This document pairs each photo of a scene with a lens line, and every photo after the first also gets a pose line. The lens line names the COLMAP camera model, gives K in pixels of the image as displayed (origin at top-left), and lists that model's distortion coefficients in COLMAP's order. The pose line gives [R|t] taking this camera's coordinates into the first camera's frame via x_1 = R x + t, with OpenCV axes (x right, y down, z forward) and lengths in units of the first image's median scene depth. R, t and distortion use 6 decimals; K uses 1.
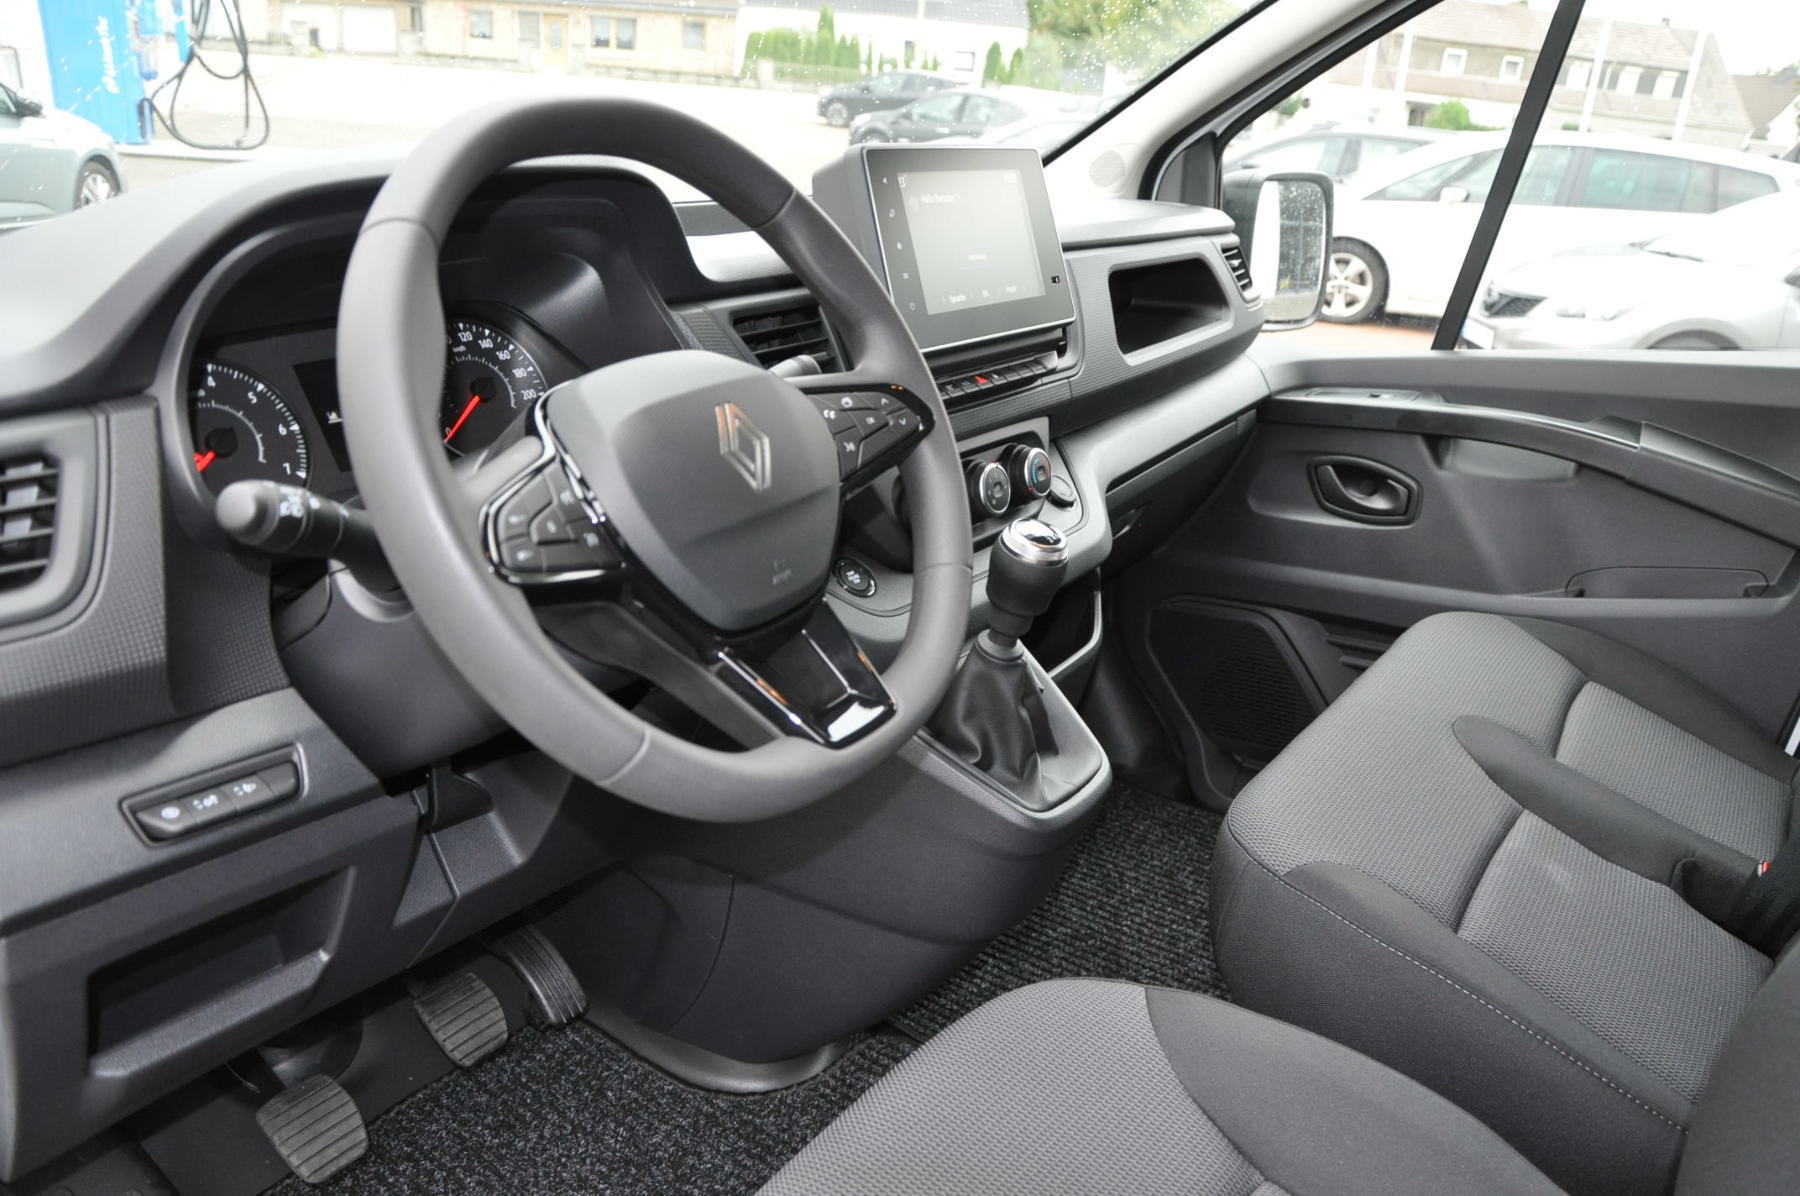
lens RADIAL K [[1367.5, 0, 900.0], [0, 1367.5, 598.0], [0, 0, 1]] dist [-0.172088, 0.118217]
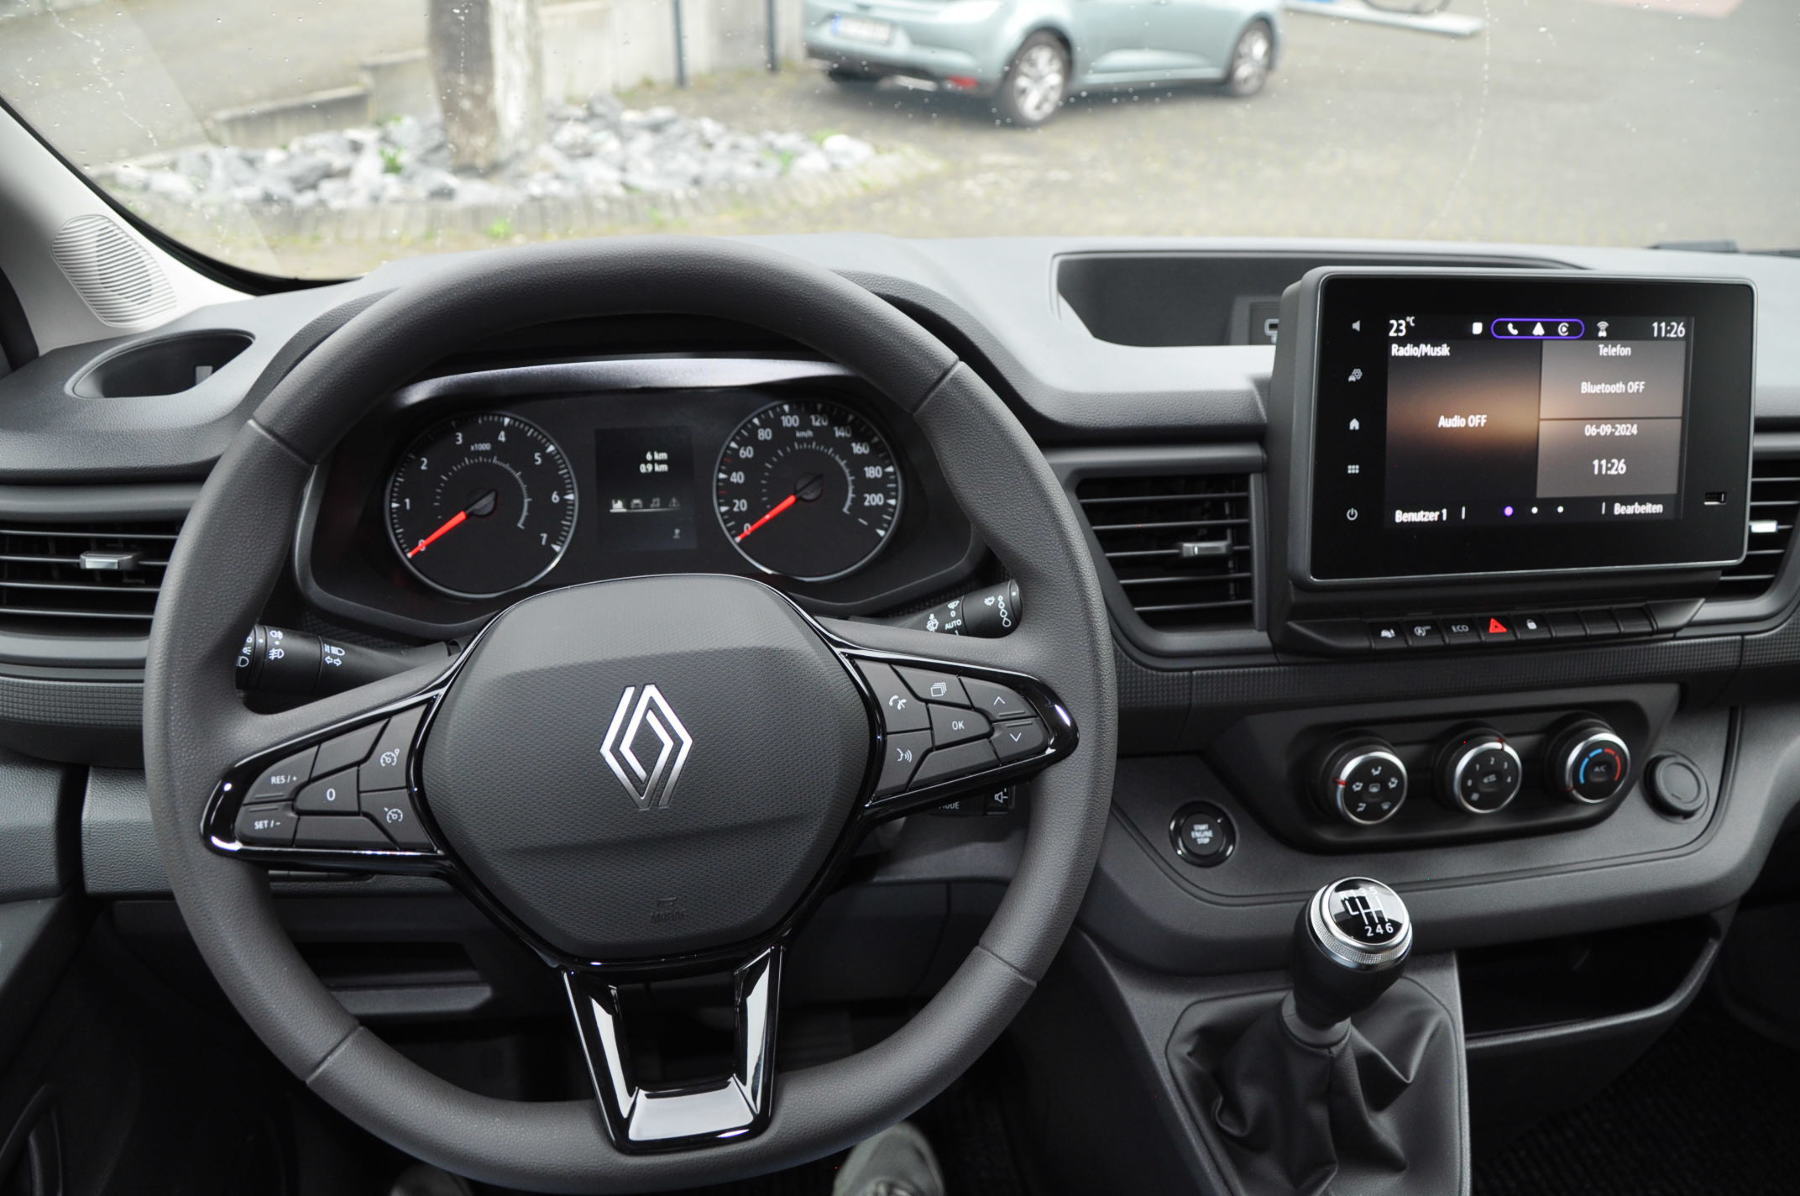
lens RADIAL K [[1367.5, 0, 900.0], [0, 1367.5, 598.0], [0, 0, 1]] dist [-0.172088, 0.118217]
pose [[0.691680, 0.307852, -0.653304, 0.376053], [-0.246627, 0.950903, 0.186973, -0.300145], [0.678789, 0.031797, 0.733645, 0.434716]]
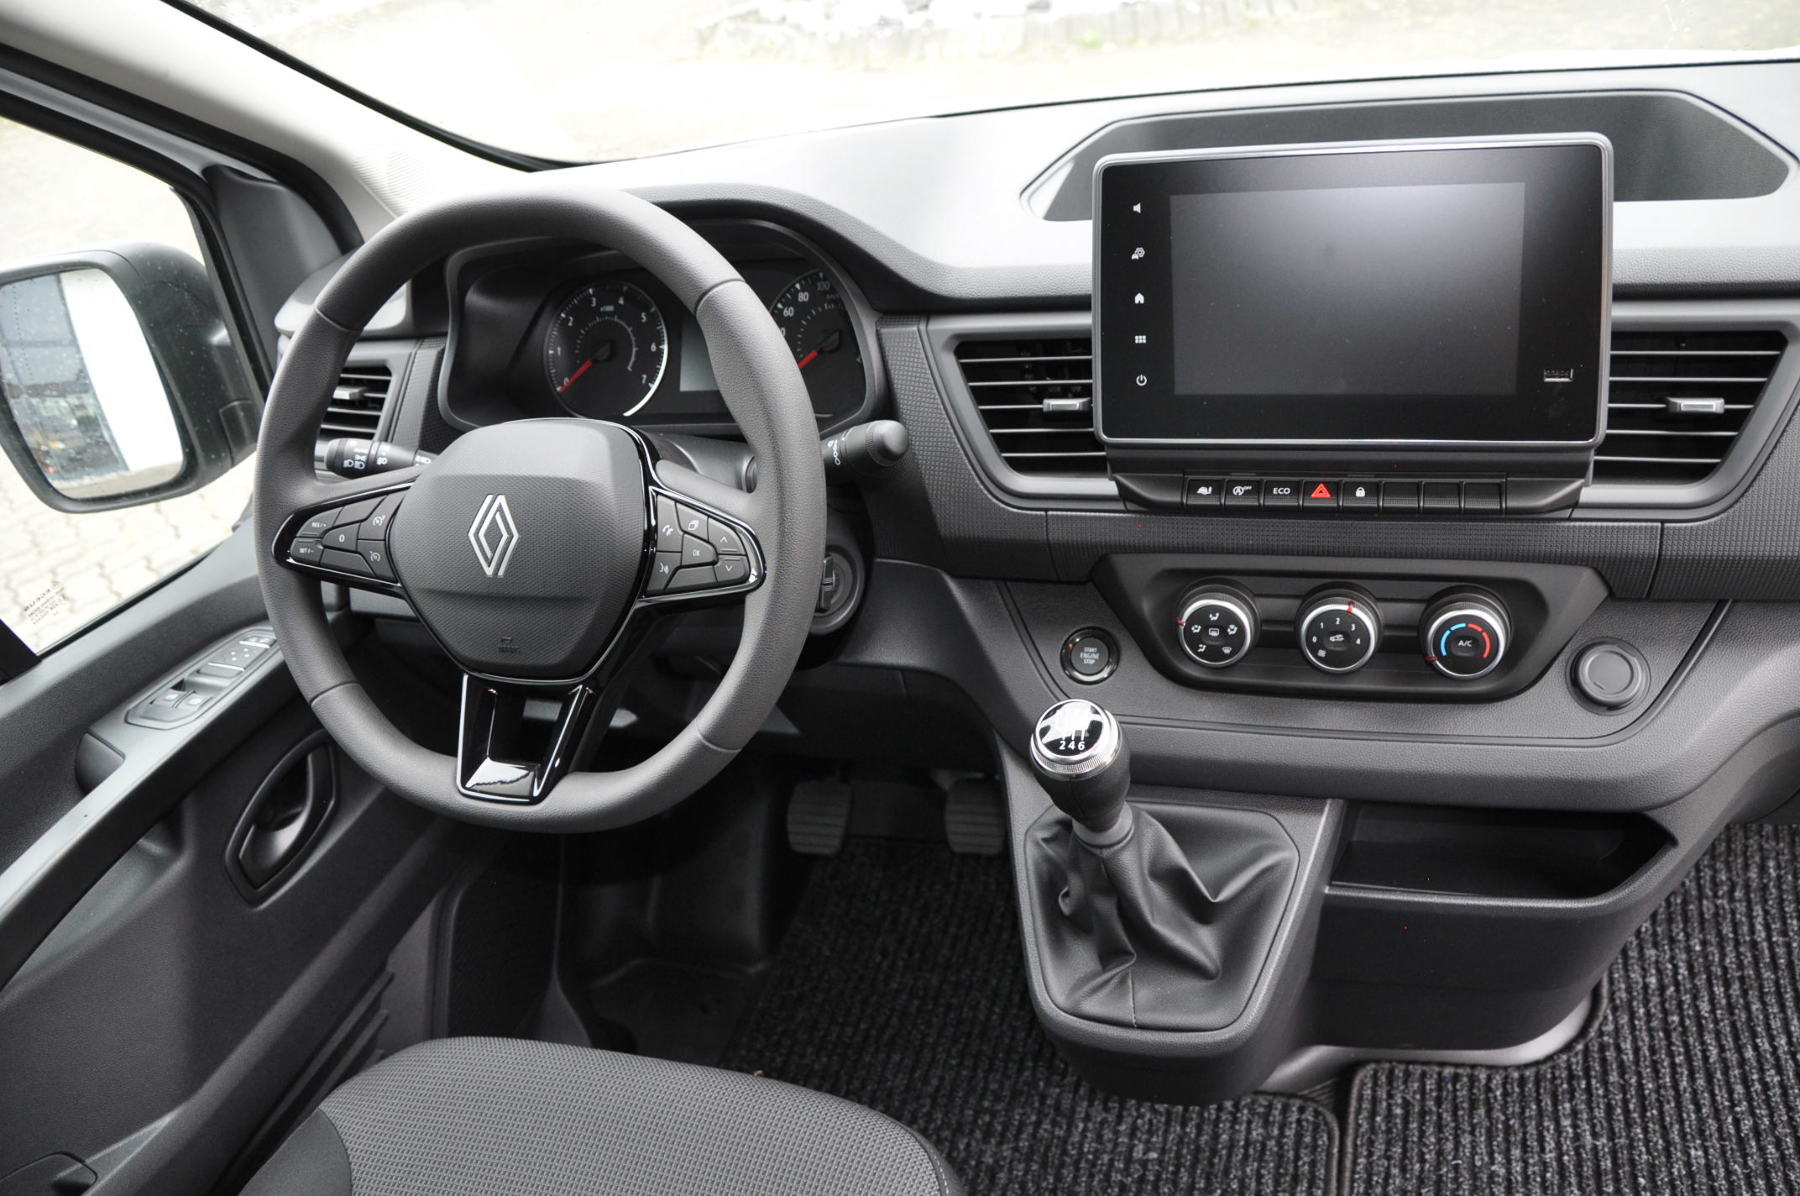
lens RADIAL K [[1367.5, 0, 900.0], [0, 1367.5, 598.0], [0, 0, 1]] dist [-0.172088, 0.118217]
pose [[0.302951, 0.450941, -0.839567, 0.801700], [-0.162918, 0.892504, 0.420587, -0.491613], [0.938977, 0.009363, 0.343852, 0.761079]]
